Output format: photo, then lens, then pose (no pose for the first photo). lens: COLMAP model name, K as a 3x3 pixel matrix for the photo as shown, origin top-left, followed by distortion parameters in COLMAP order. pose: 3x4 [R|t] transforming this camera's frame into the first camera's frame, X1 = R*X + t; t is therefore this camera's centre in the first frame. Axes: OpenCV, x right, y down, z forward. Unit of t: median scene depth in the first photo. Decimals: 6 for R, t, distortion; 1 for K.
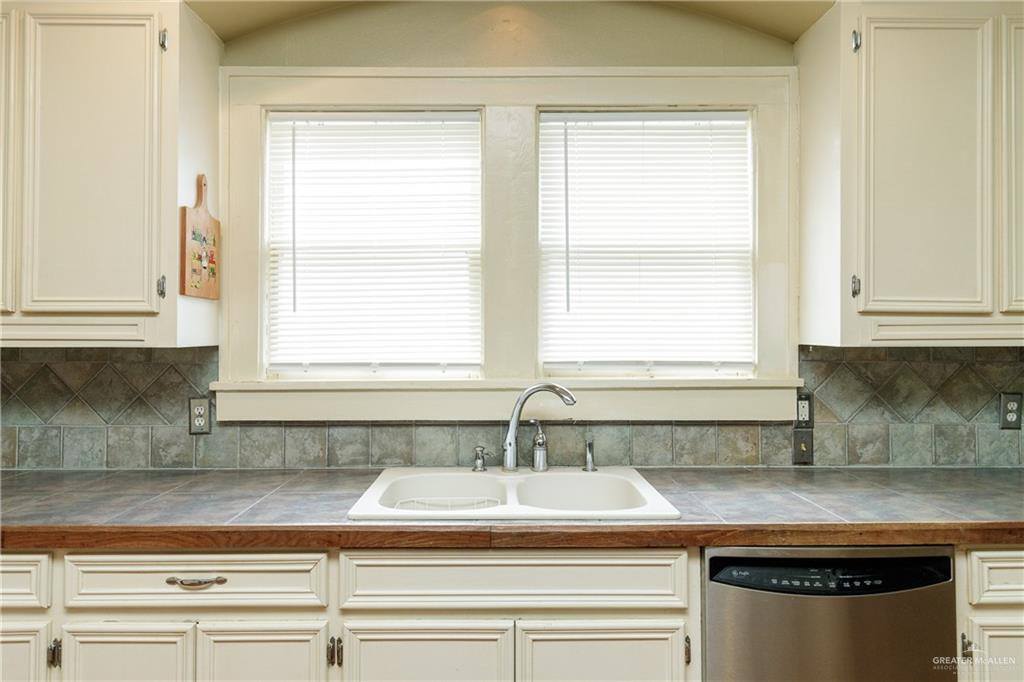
lens RADIAL K [[622.5, 0, 513.2], [0, 622.5, 322.6], [0, 0, 1]] dist [0.003156, 0.000346]
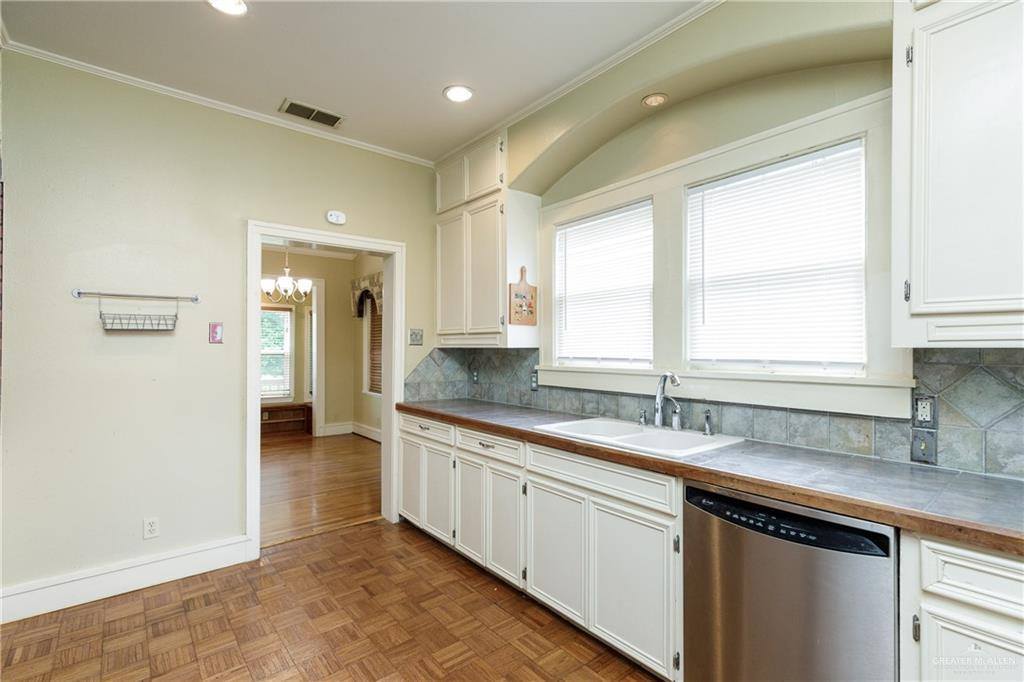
lens RADIAL K [[469.5, 0, 515.2], [0, 469.5, 347.8], [0, 0, 1]] dist [0.012203, -0.002061]
pose [[0.627308, 0.000521, -0.778771, 0.663102], [0.014655, 0.999815, 0.012473, 0.016788], [0.778634, -0.019237, 0.627184, -0.020363]]
